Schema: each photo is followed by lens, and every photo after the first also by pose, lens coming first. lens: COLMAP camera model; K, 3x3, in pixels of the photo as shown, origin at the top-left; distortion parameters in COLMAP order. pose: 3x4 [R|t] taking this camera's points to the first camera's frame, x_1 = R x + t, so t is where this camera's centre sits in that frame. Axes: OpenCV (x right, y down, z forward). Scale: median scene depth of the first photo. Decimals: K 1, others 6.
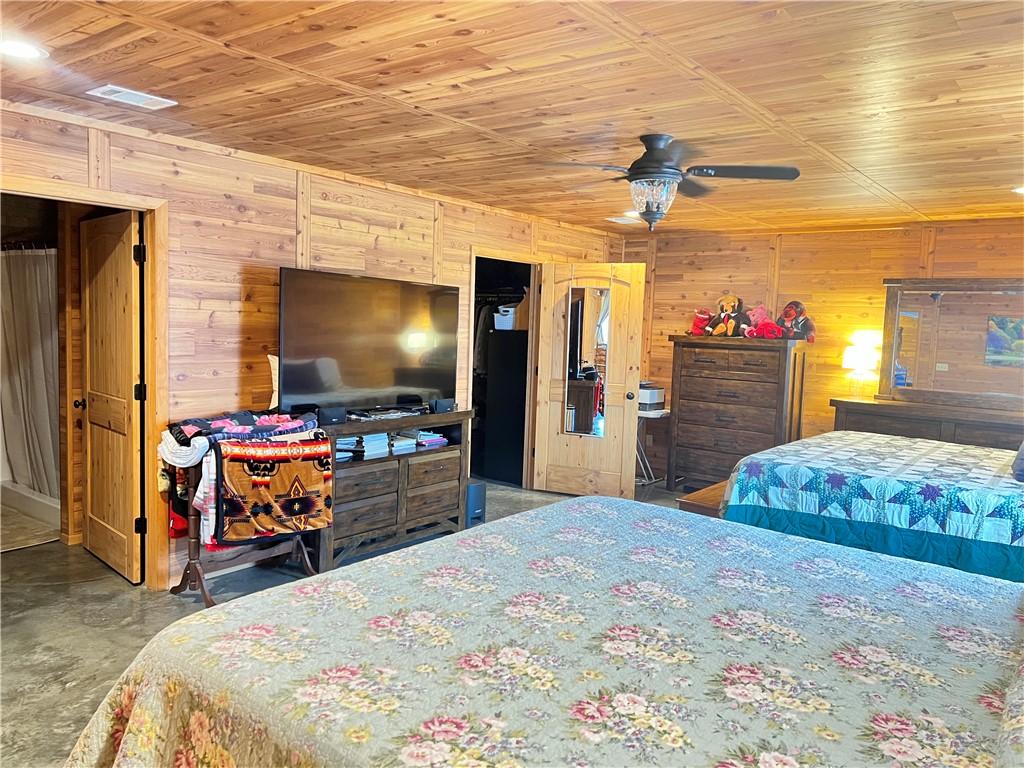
lens RADIAL K [[771.2, 0, 508.5], [0, 771.2, 380.4], [0, 0, 1]] dist [0.047060, -0.055209]
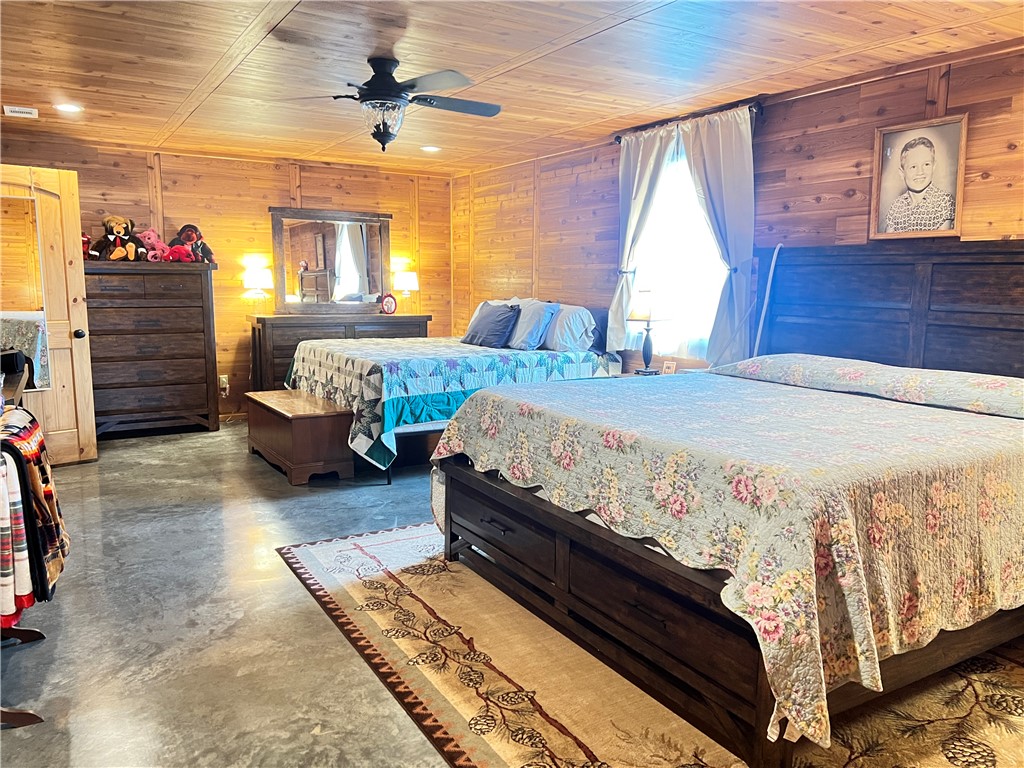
lens RADIAL K [[771.2, 0, 516.9], [0, 771.2, 388.1], [0, 0, 1]] dist [0.047060, -0.055209]
pose [[0.351597, -0.164949, 0.921505, -0.459905], [0.077348, 0.986107, 0.147001, -0.008911], [-0.932950, 0.019591, 0.359471, 0.257722]]
